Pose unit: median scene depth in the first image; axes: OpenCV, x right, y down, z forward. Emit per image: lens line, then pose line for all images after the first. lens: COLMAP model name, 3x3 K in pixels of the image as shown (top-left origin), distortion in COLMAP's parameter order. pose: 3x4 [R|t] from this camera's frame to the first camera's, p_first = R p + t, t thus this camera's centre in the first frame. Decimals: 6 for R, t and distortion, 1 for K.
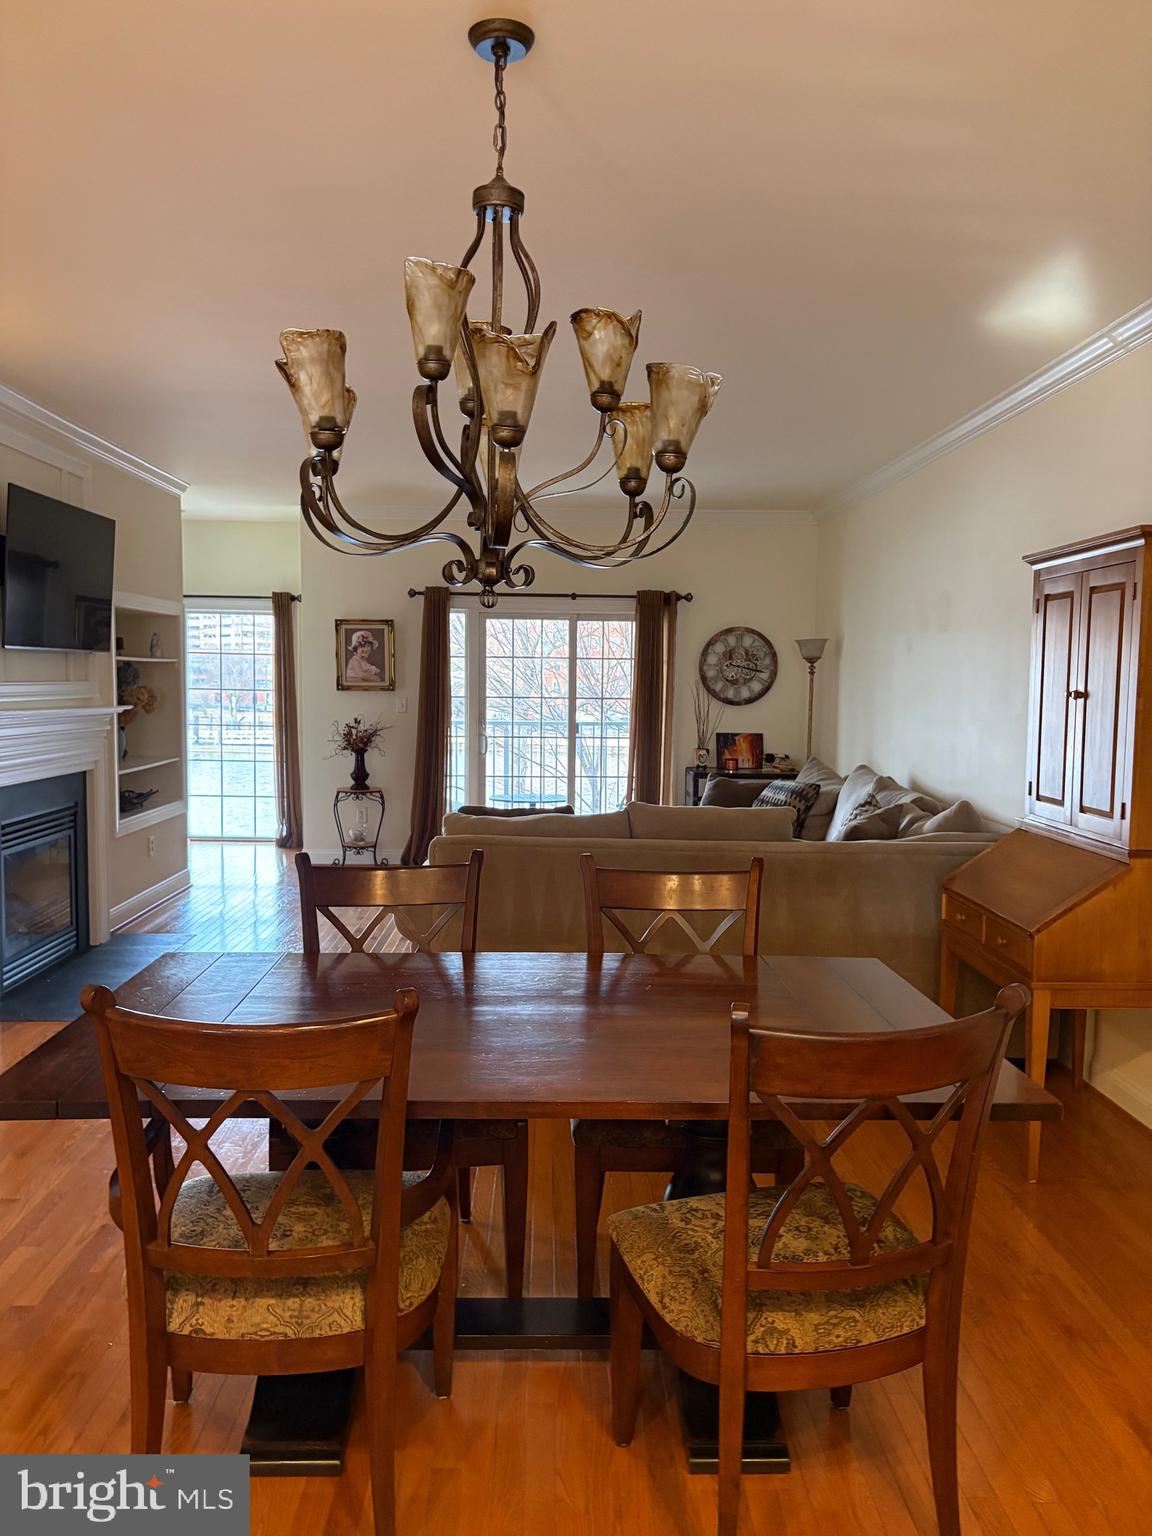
lens RADIAL K [[1163.5, 0, 564.2], [0, 1163.5, 769.7], [0, 0, 1]] dist [0.045607, -0.025683]
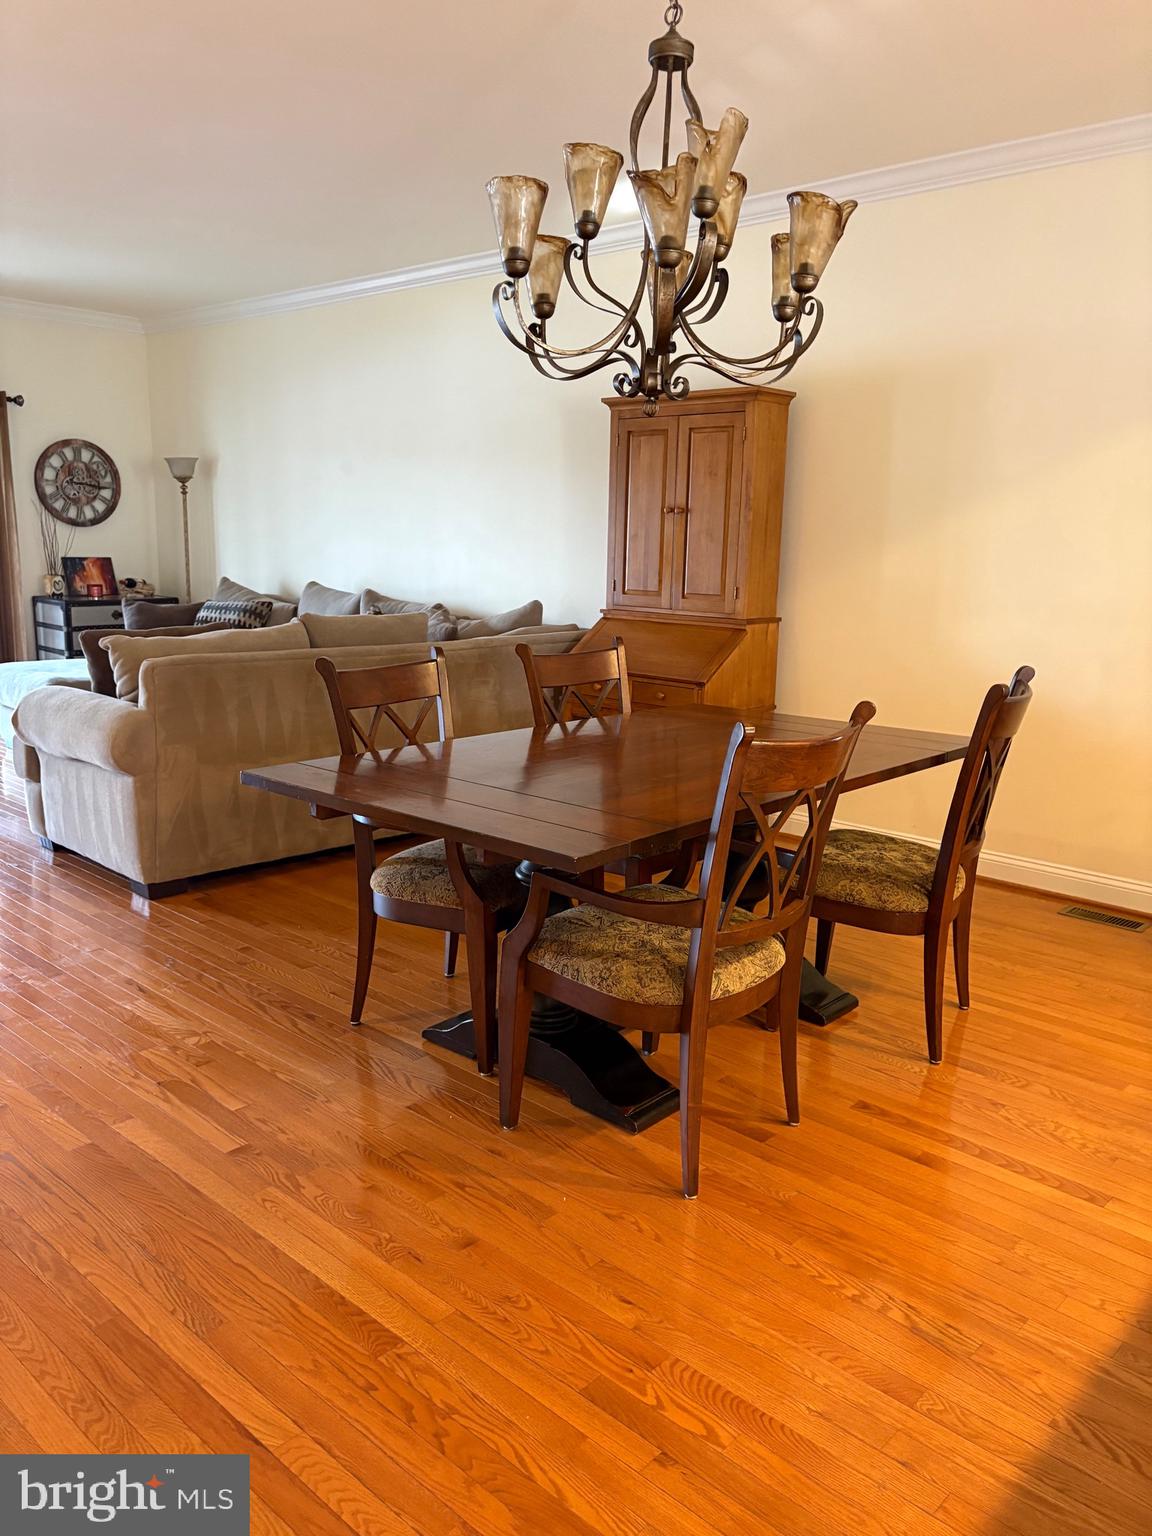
lens RADIAL K [[1163.5, 0, 584.7], [0, 1163.5, 775.1], [0, 0, 1]] dist [0.045607, -0.025683]
pose [[0.685388, -0.146918, 0.713203, -0.277722], [0.043636, 0.985961, 0.161171, 0.006760], [-0.726869, -0.079343, 0.682177, 0.056352]]
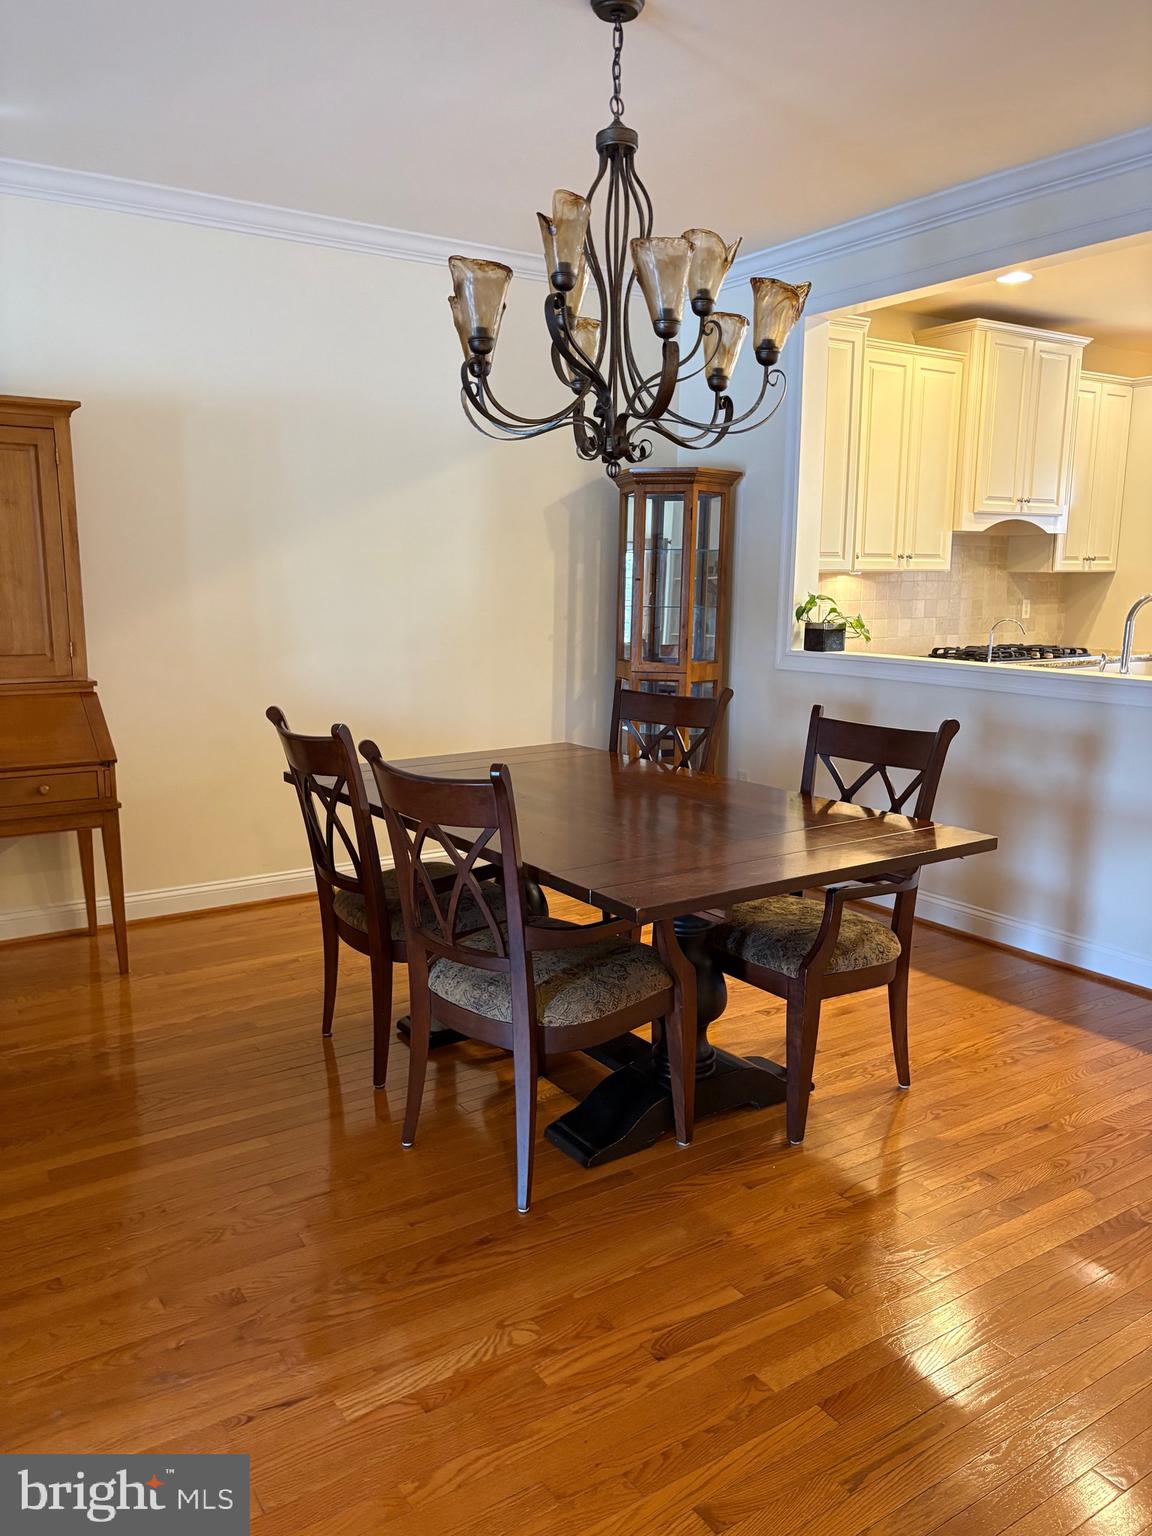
lens RADIAL K [[1163.5, 0, 584.3], [0, 1163.5, 769.9], [0, 0, 1]] dist [0.045607, -0.025683]
pose [[-0.542842, -0.160051, 0.824443, -0.309585], [0.050386, 0.973698, 0.222202, -0.032459], [-0.838322, 0.162162, -0.520500, 0.475812]]
